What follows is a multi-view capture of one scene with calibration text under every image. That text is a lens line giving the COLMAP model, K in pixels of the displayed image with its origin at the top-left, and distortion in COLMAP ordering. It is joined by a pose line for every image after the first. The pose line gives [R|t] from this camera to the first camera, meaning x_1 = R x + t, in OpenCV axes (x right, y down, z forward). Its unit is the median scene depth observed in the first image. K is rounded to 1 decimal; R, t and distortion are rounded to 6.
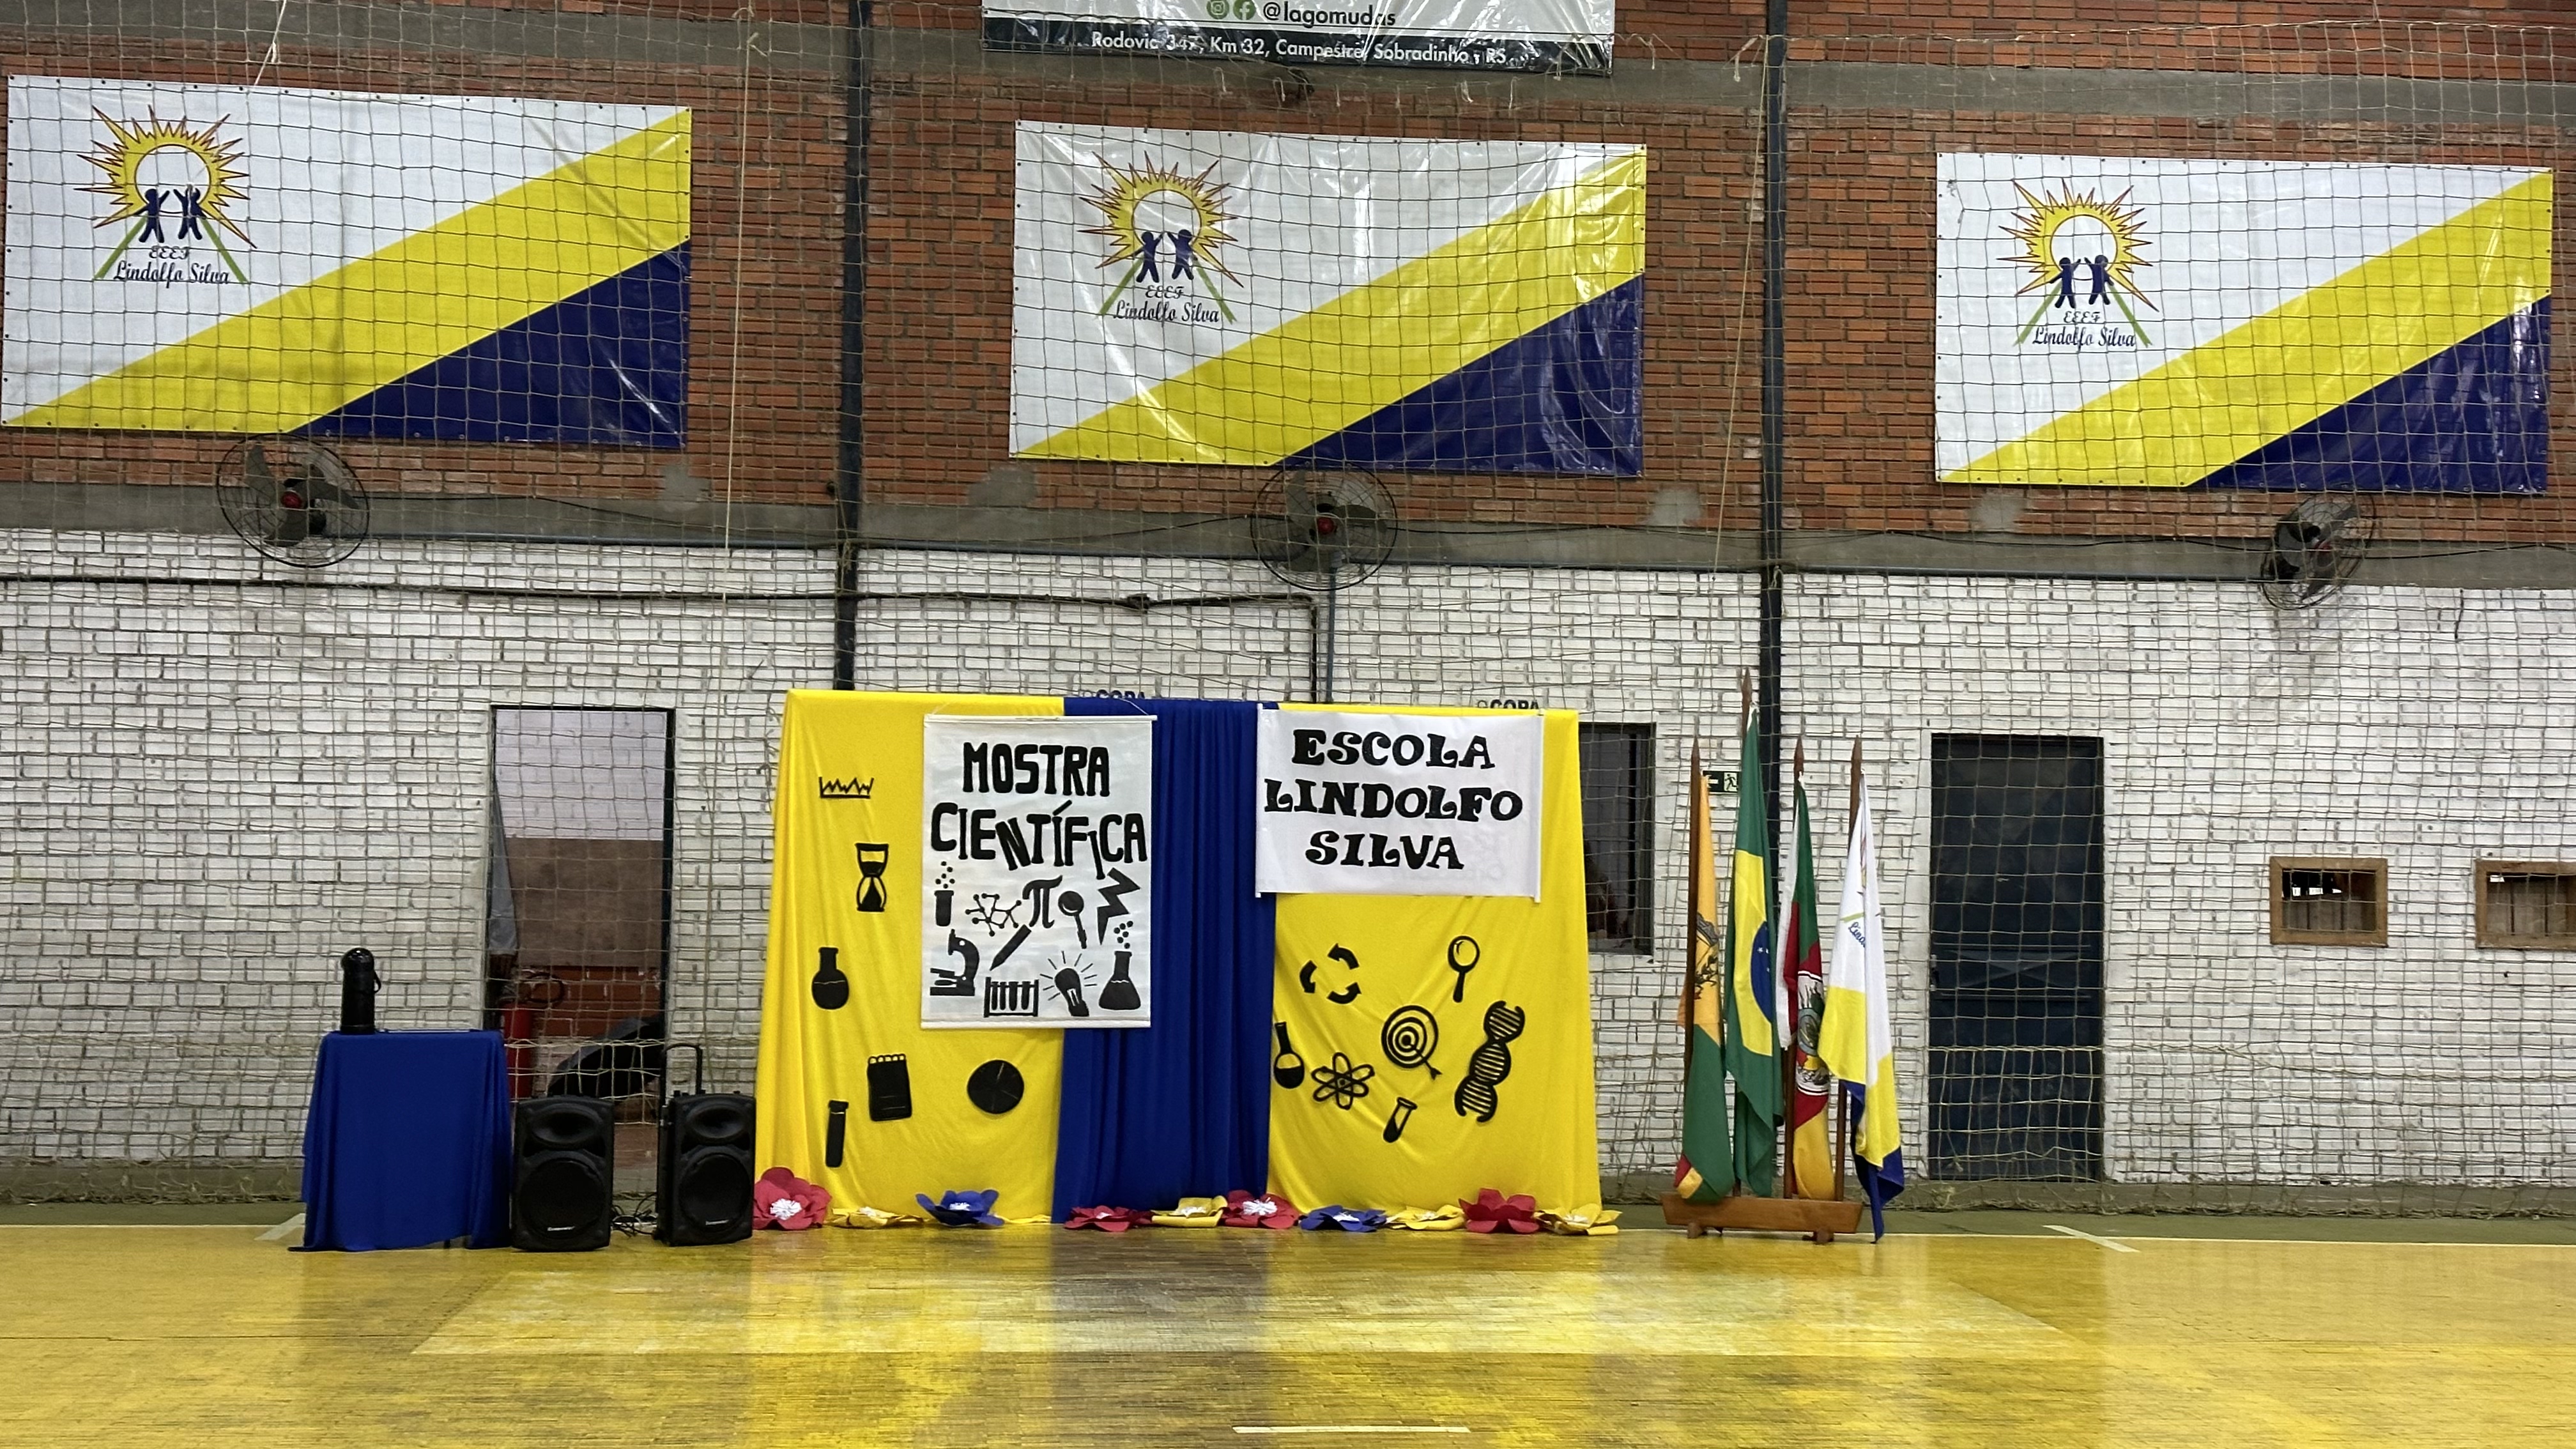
lens RADIAL K [[3639.0, 0, 1288.0], [0, 3639.0, 724.5], [0, 0, 1]] dist [0.025616, 0.010004]
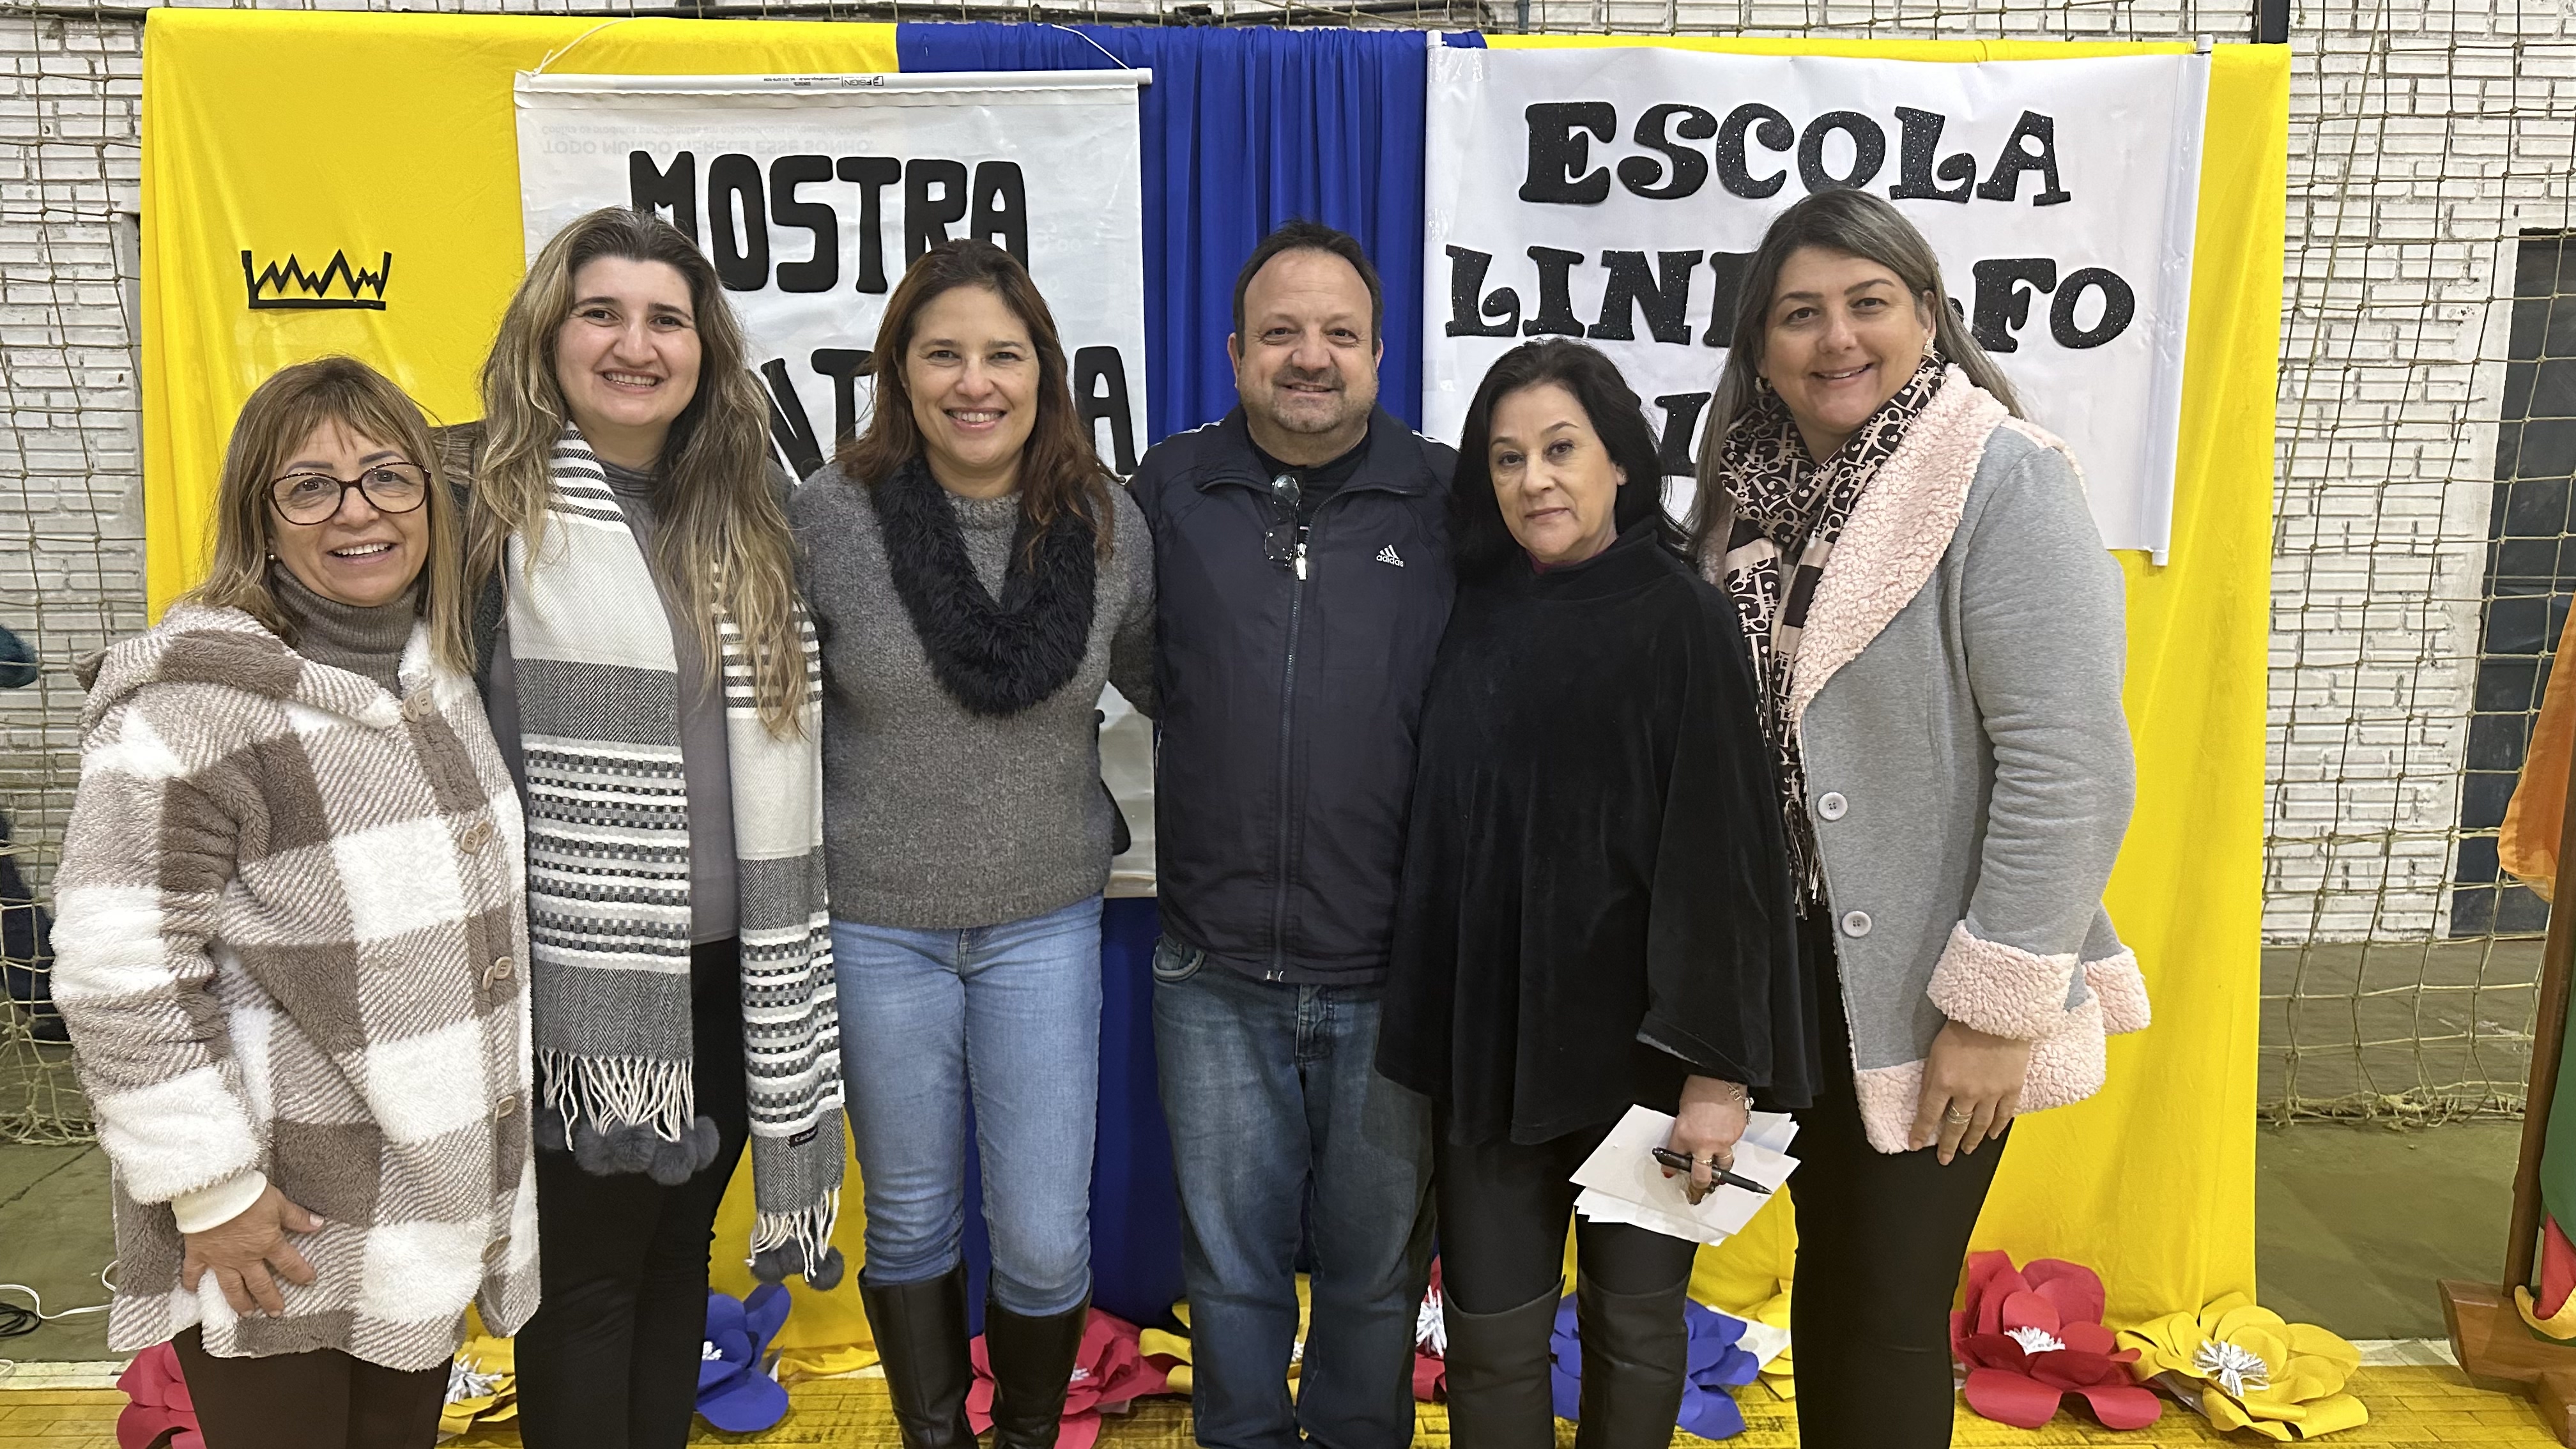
lens RADIAL K [[1787.7, 0, 1288.0], [0, 1787.7, 724.5], [0, 0, 1]] dist [0.156680, -0.281212]
pose [[0.998500, -0.003863, -0.054611, -0.012688], [0.014289, 0.981320, 0.191850, 0.027302], [0.052850, -0.192343, 0.979904, 0.808324]]
